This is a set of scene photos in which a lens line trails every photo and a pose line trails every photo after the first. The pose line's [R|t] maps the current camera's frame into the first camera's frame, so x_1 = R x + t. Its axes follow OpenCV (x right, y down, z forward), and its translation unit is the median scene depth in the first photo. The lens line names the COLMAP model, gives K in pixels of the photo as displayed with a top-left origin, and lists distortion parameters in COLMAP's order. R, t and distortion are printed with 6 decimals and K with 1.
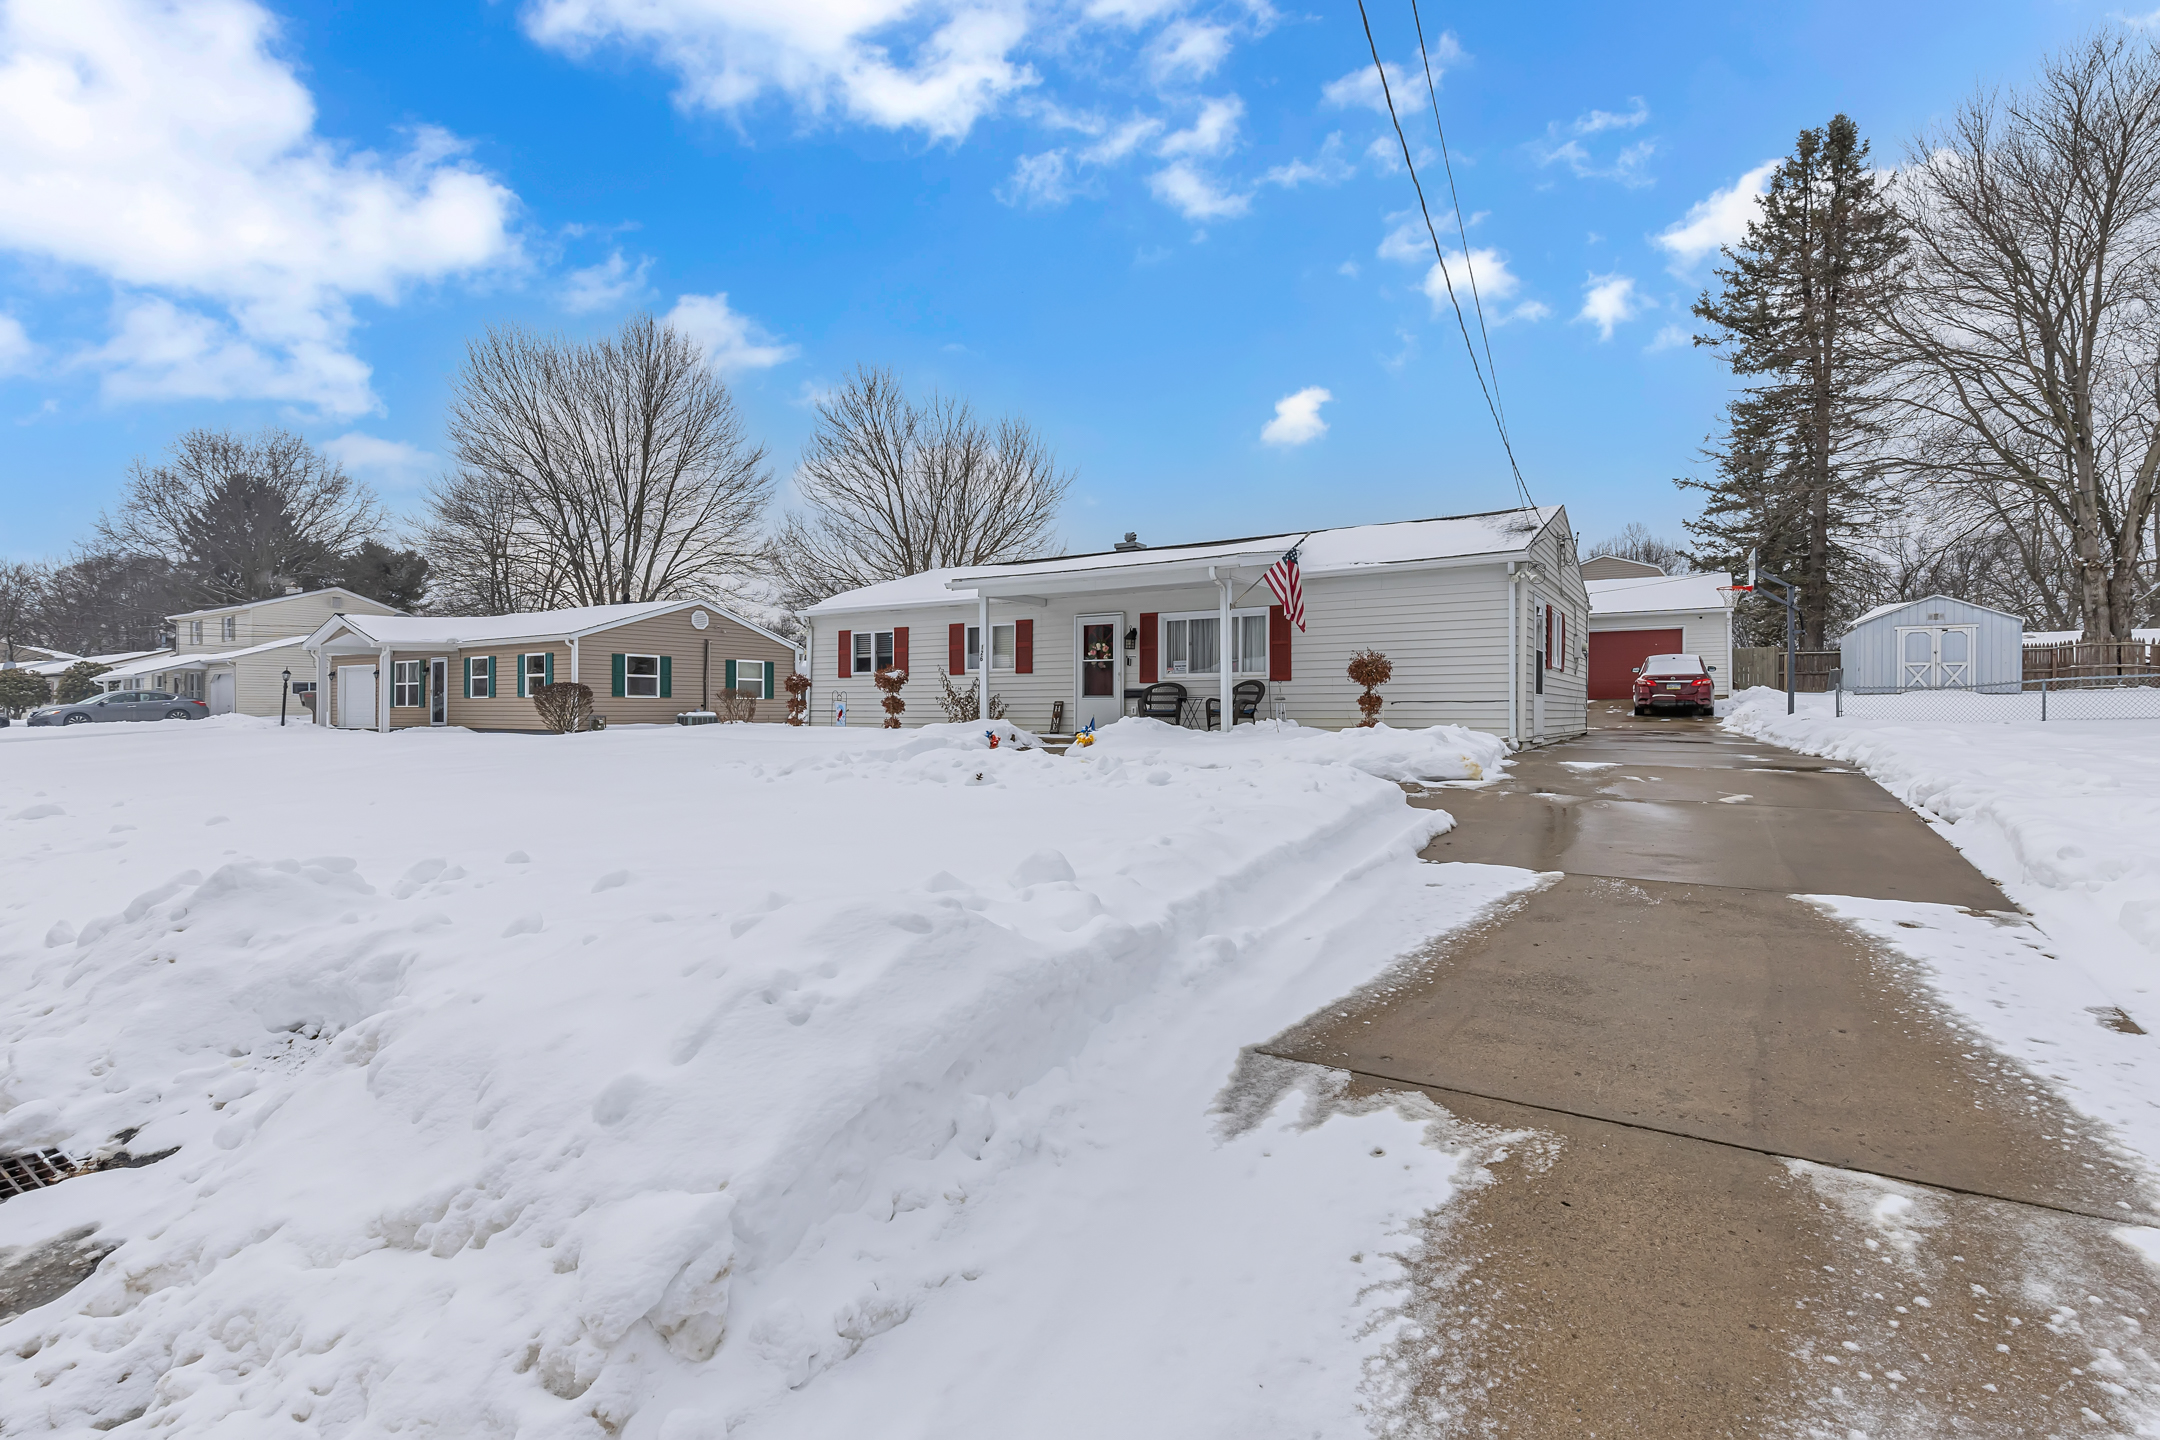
lens RADIAL K [[1000.5, 0, 1093.4], [0, 1000.5, 698.1], [0, 0, 1]] dist [0.007744, -0.001270]
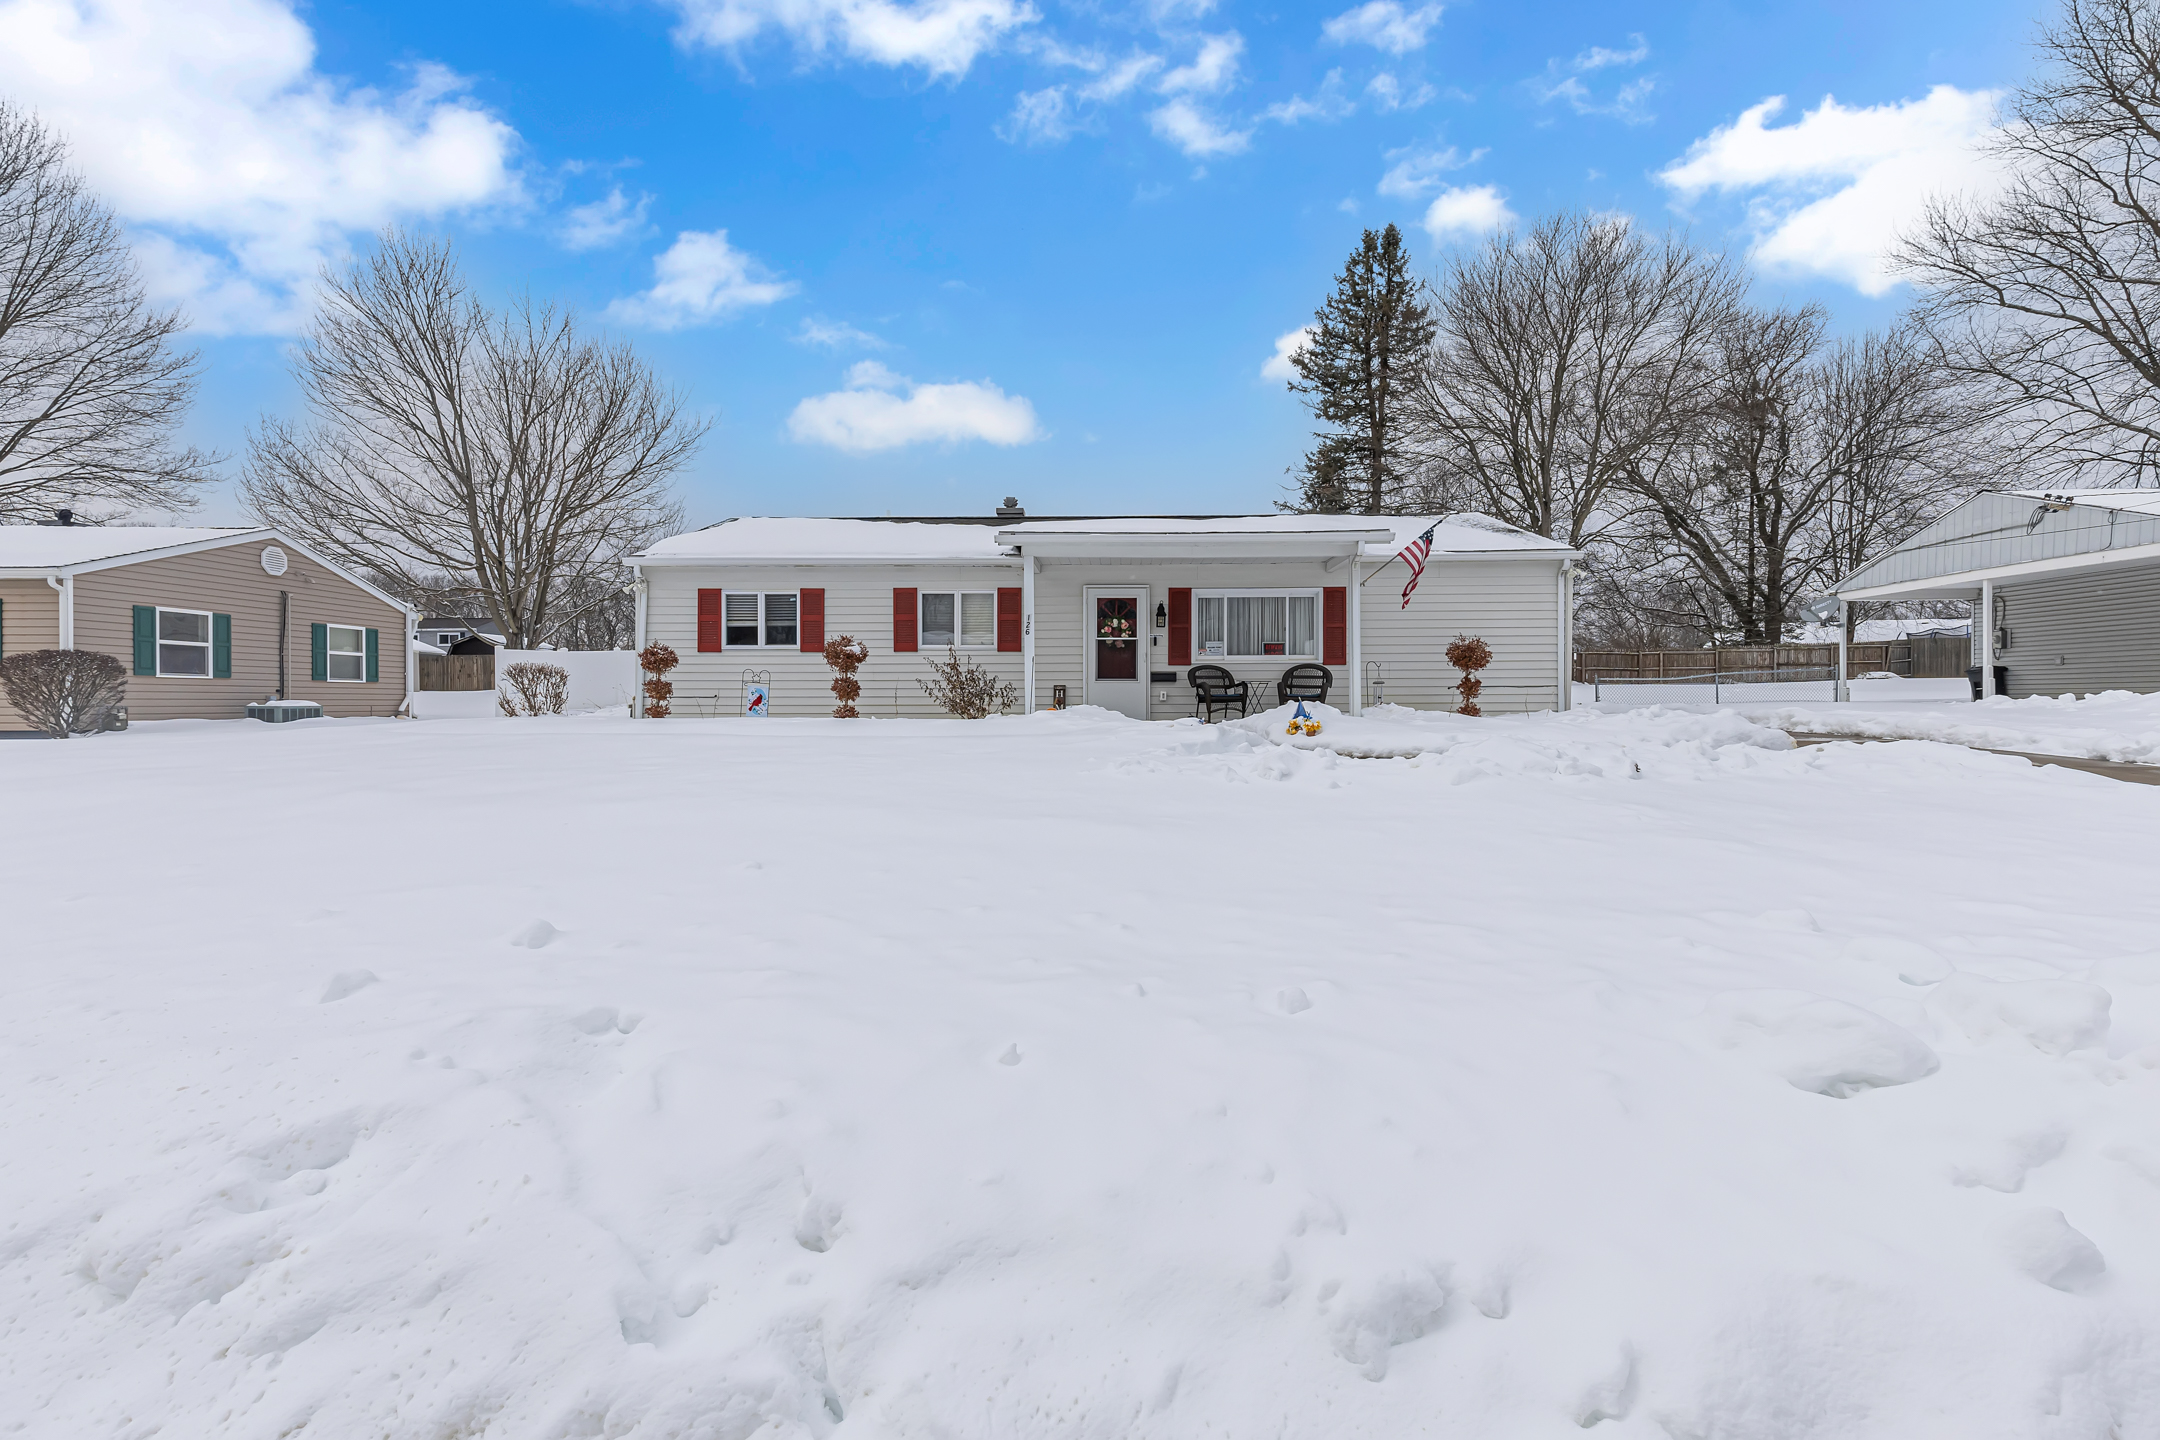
lens RADIAL K [[1000.5, 0, 1093.4], [0, 1000.5, 698.1], [0, 0, 1]] dist [0.007744, -0.001270]
pose [[0.853942, 0.001590, 0.520366, -0.438180], [-0.005045, 0.999974, 0.005224, 0.009220], [-0.520344, -0.007086, 0.853927, 0.245450]]
